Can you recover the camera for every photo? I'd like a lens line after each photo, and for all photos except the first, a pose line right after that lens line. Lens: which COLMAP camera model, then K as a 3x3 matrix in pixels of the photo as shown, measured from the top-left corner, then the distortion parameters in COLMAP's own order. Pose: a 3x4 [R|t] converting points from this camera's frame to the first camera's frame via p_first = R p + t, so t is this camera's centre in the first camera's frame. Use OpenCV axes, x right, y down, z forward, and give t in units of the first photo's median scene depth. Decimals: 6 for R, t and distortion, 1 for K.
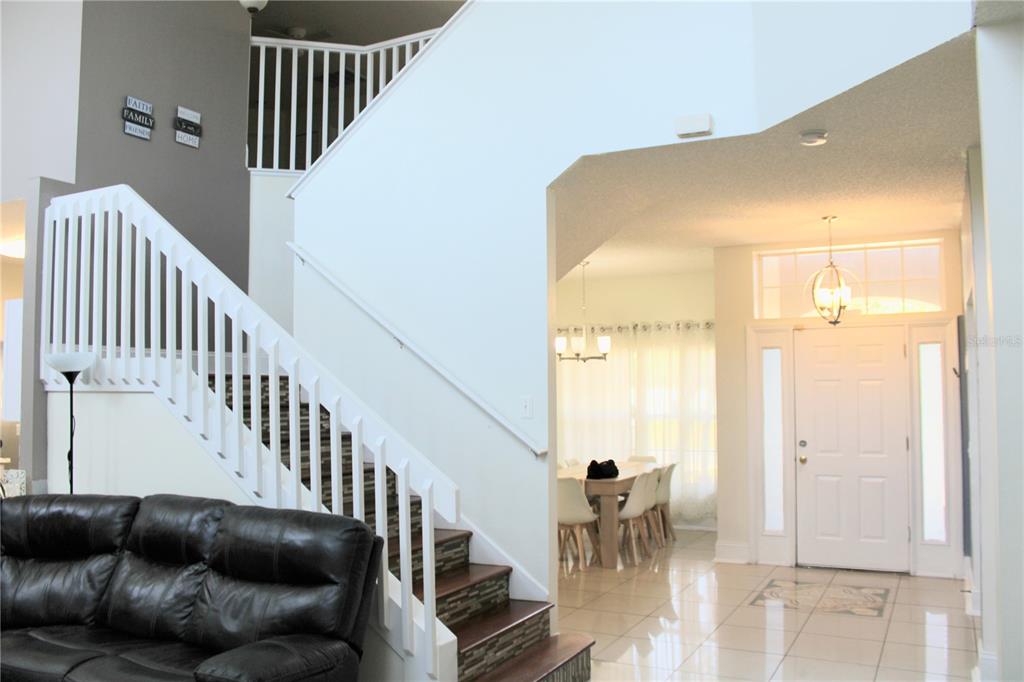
lens RADIAL K [[854.2, 0, 511.8], [0, 854.2, 345.8], [0, 0, 1]] dist [-0.157388, 0.131243]
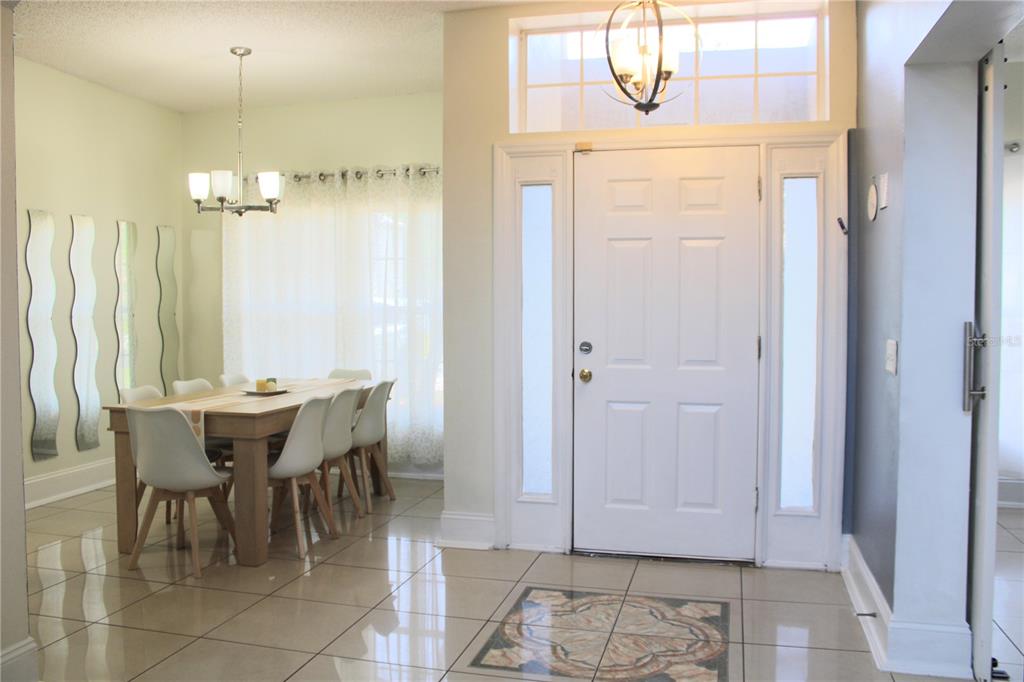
lens RADIAL K [[854.2, 0, 505.8], [0, 854.2, 338.5], [0, 0, 1]] dist [-0.157388, 0.131243]
pose [[0.974984, -0.001260, 0.222271, 0.159697], [-0.018581, 0.996022, 0.087151, 0.059270], [-0.221496, -0.089101, 0.971082, 0.432490]]
